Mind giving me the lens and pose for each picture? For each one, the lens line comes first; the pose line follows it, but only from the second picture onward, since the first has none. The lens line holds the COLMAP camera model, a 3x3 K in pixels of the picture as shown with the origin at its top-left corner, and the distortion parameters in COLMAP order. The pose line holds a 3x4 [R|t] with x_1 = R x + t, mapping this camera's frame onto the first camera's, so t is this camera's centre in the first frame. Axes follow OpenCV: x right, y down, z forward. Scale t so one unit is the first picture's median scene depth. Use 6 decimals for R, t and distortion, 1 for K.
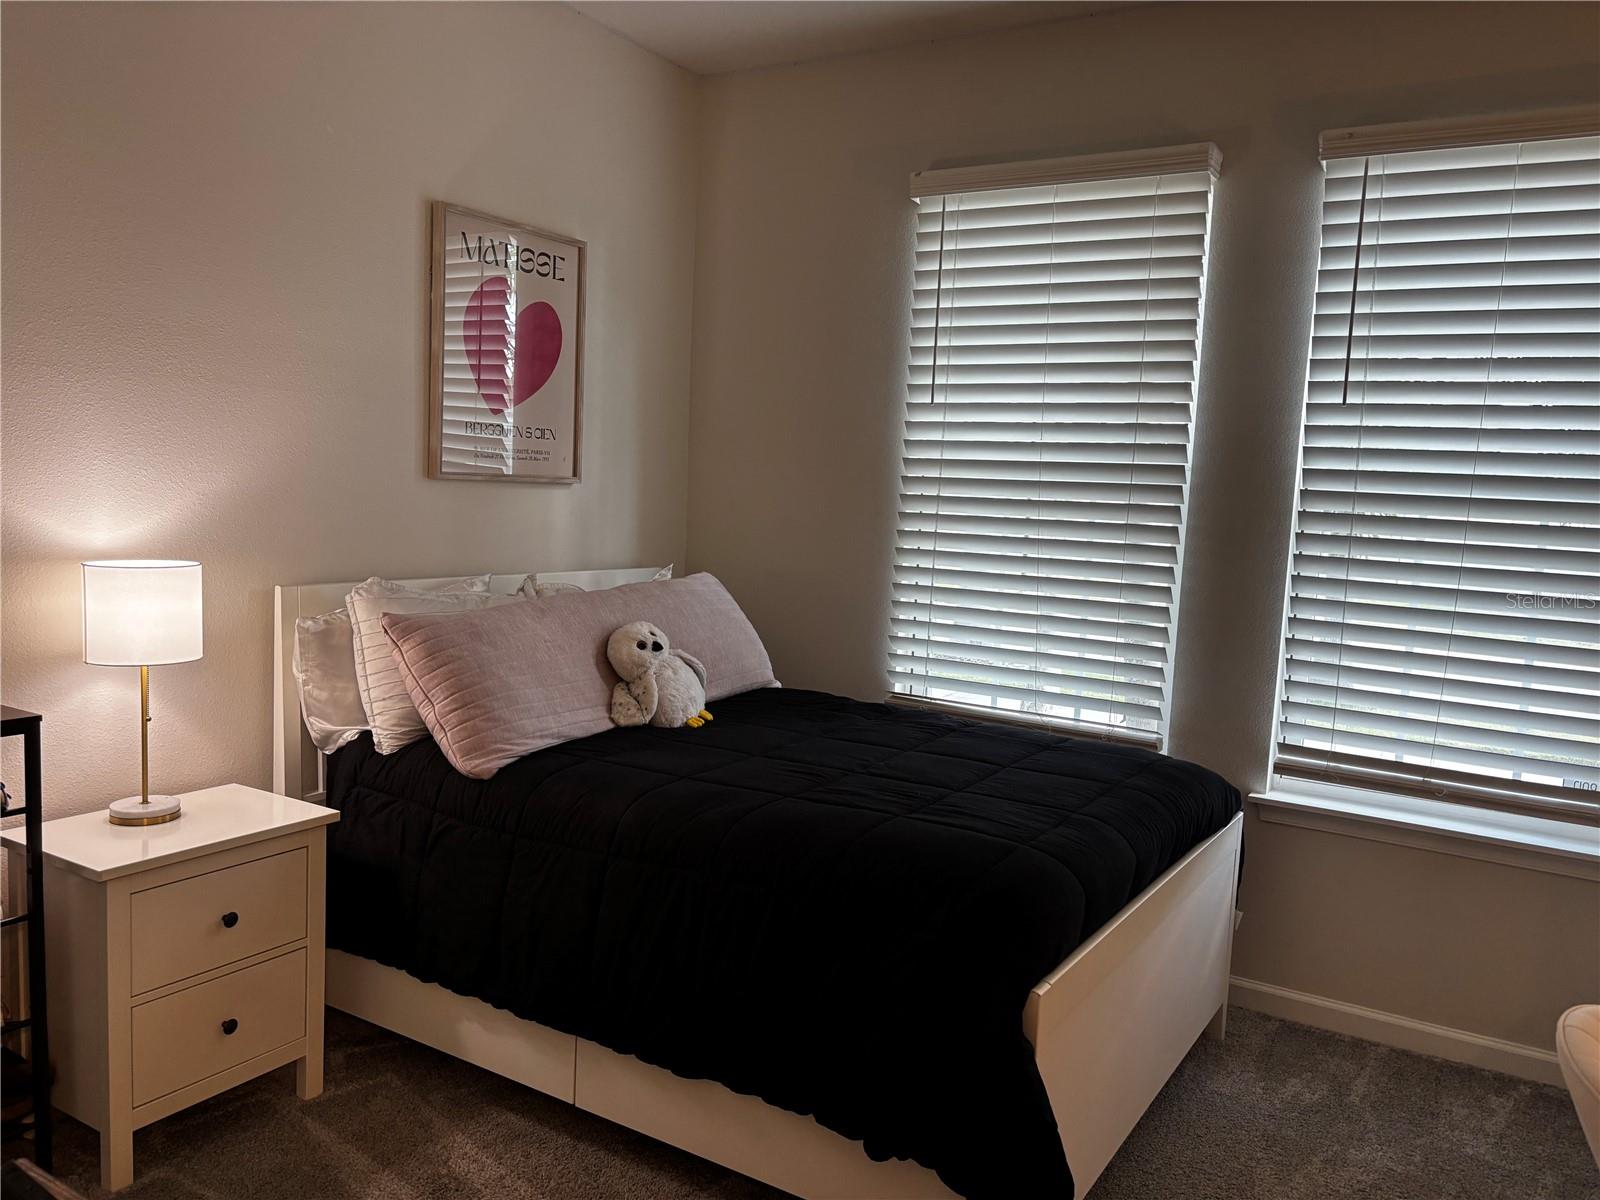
lens RADIAL K [[1196.4, 0, 810.6], [0, 1196.4, 598.7], [0, 0, 1]] dist [0.054547, -0.063580]
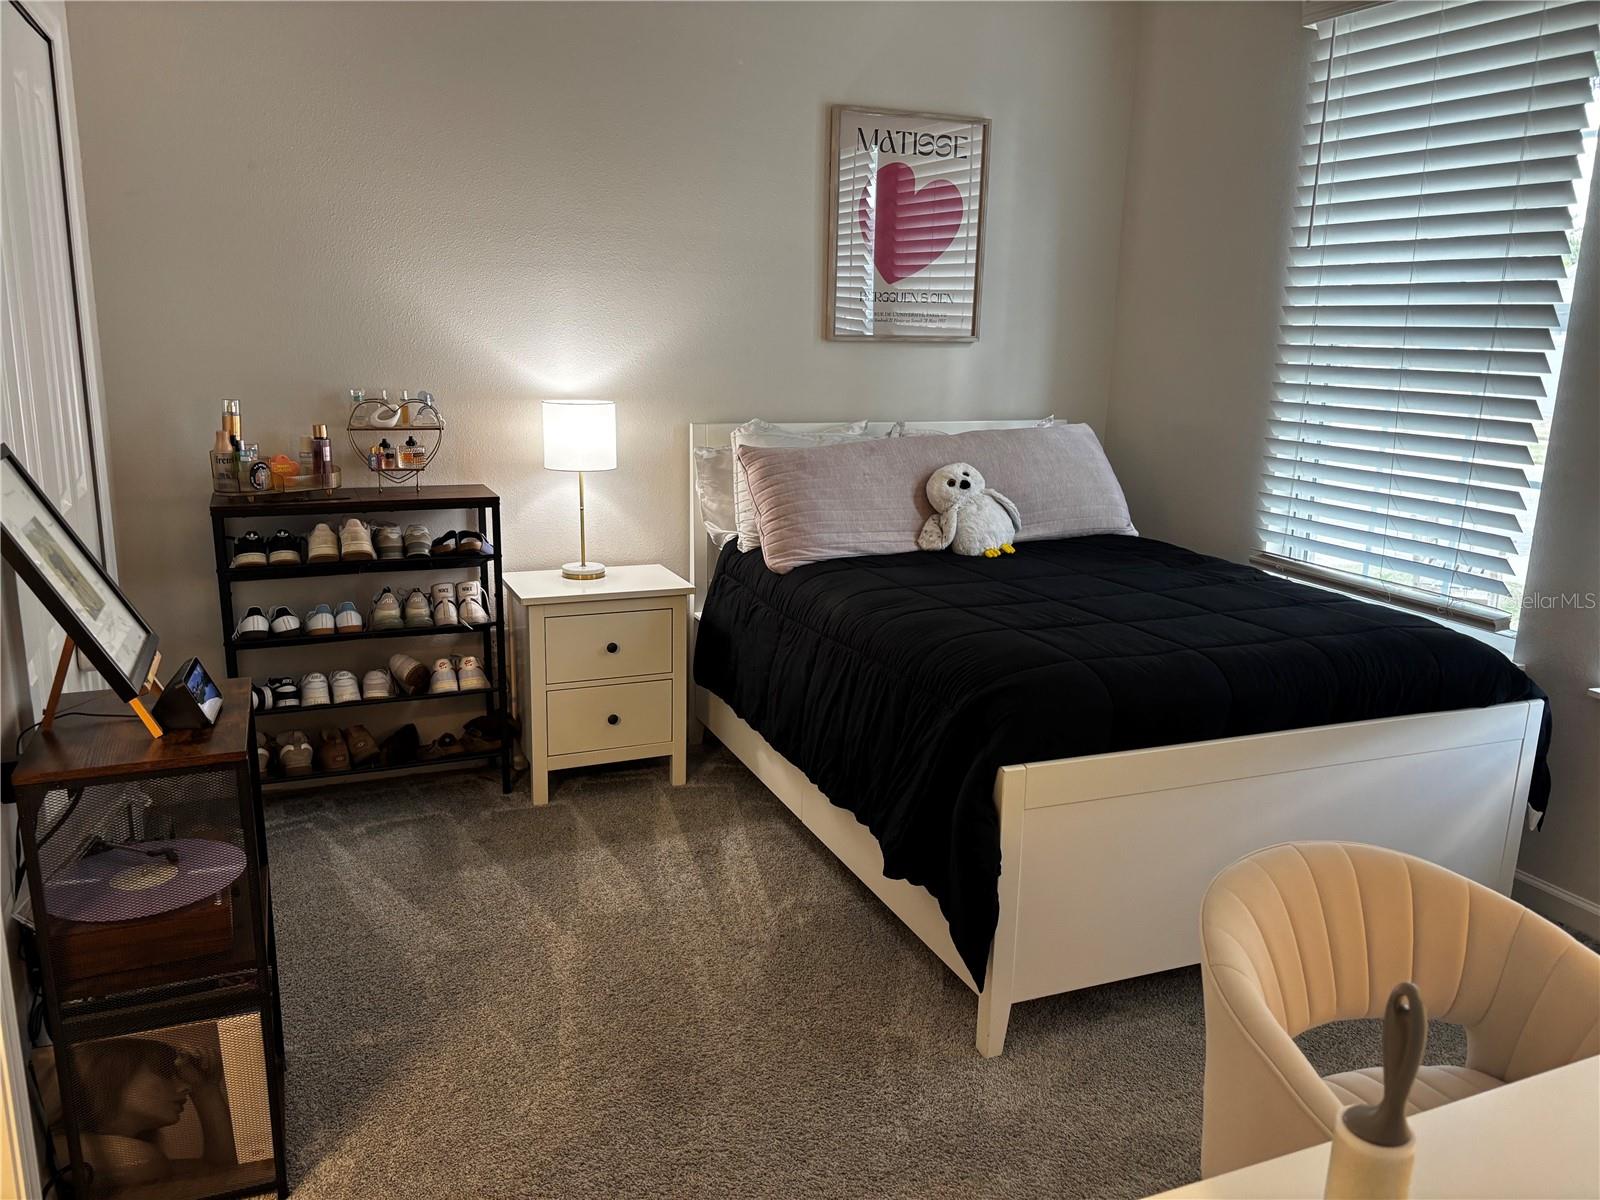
lens RADIAL K [[1196.4, 0, 787.1], [0, 1196.4, 598.0], [0, 0, 1]] dist [0.054547, -0.063580]
pose [[0.818624, 0.103763, -0.564879, 0.406109], [-0.041324, 0.991636, 0.122268, 0.014328], [0.572841, -0.076748, 0.816065, -0.050556]]
